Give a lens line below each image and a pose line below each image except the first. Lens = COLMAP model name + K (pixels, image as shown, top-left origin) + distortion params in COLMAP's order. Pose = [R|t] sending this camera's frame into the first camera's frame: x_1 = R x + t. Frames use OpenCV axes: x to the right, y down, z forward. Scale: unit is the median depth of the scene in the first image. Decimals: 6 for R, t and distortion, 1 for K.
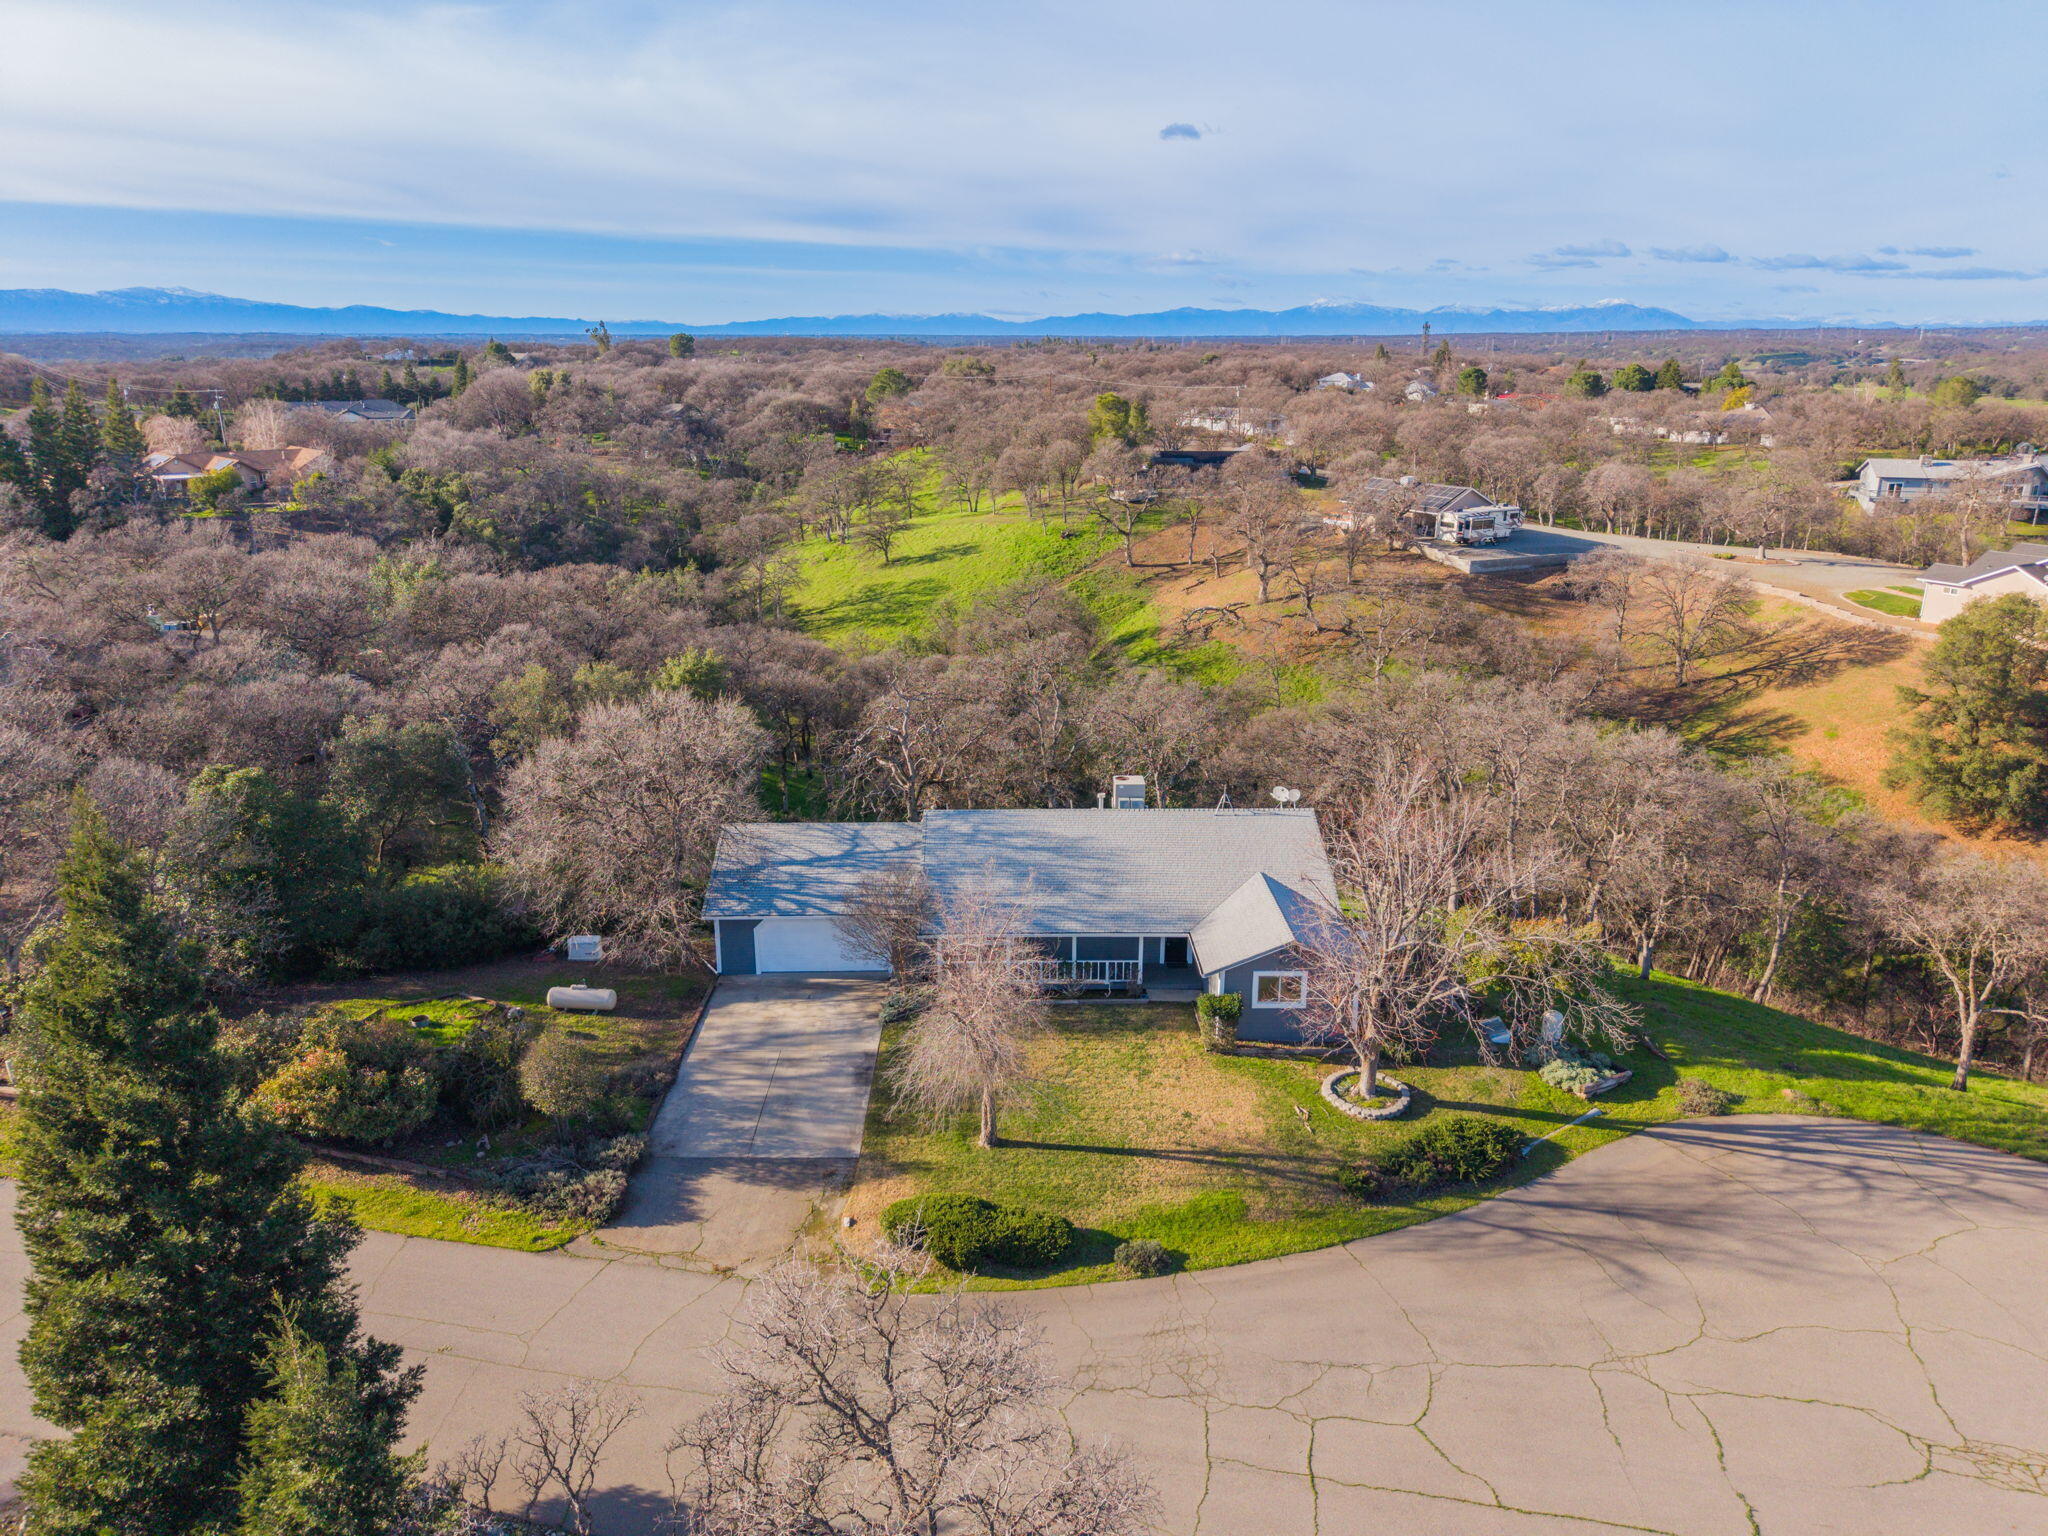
lens RADIAL K [[1378.3, 0, 1024.0], [0, 1378.3, 768.0], [0, 0, 1]] dist [0.026200, -0.001126]
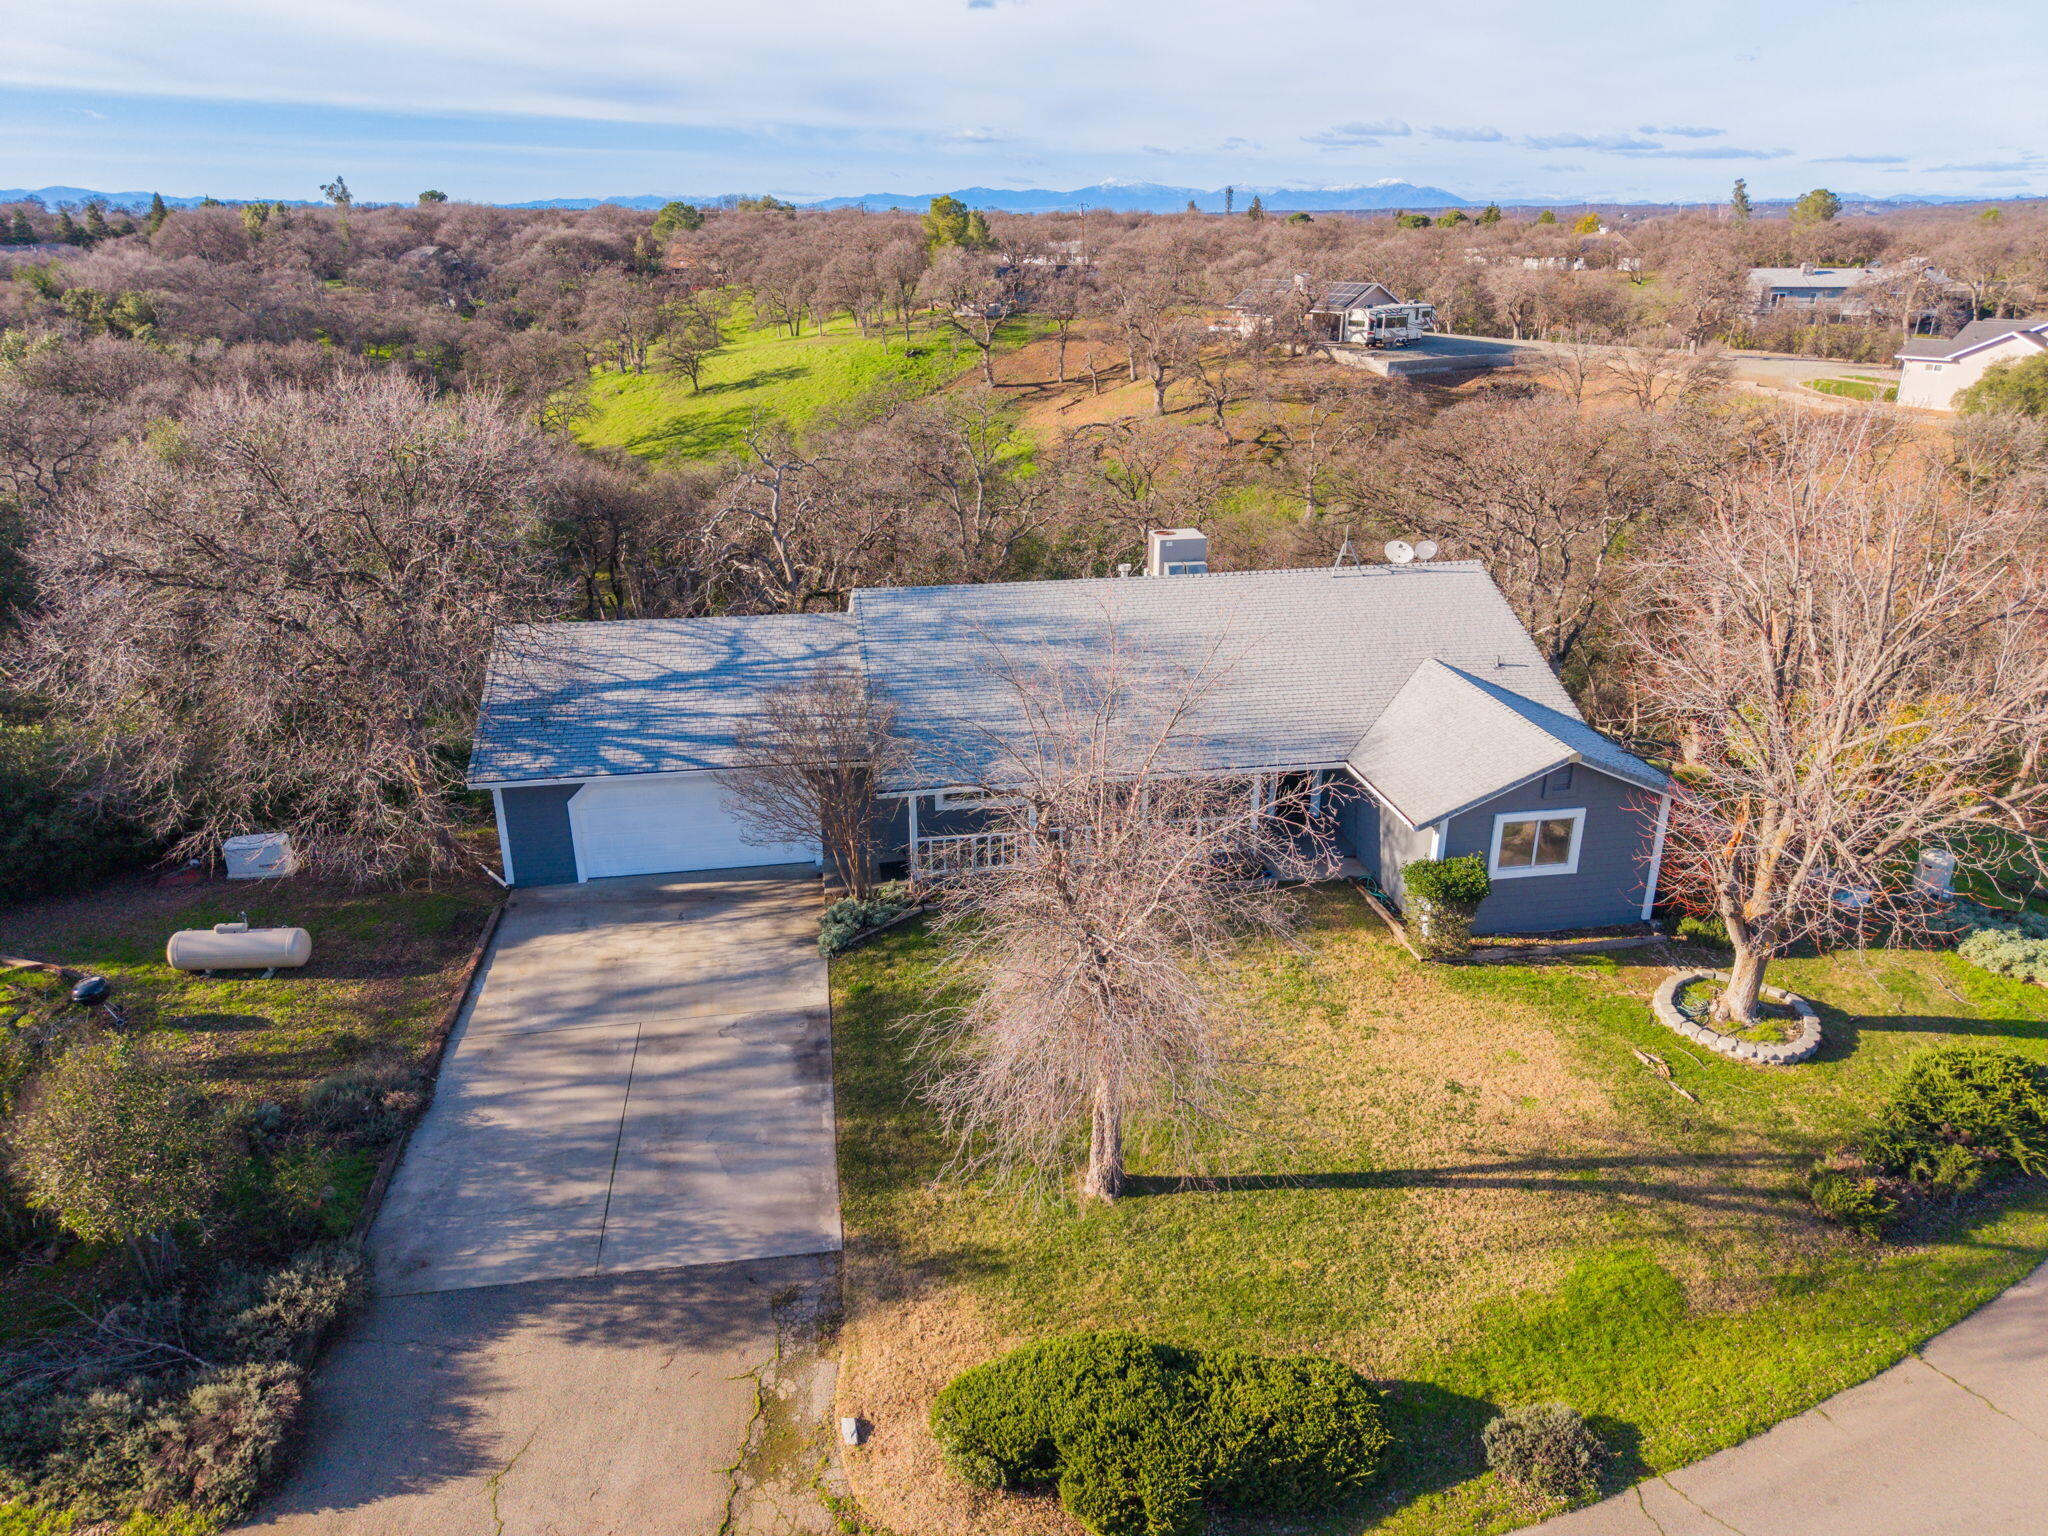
lens RADIAL K [[1325.1, 0, 1024.0], [0, 1325.1, 768.0], [0, 0, 1]] dist [-0.024586, 0.032290]
pose [[0.987603, -0.055760, 0.146732, -0.095550], [0.044814, 0.996033, 0.076879, 0.073385], [-0.150436, -0.069350, 0.986184, 0.467292]]
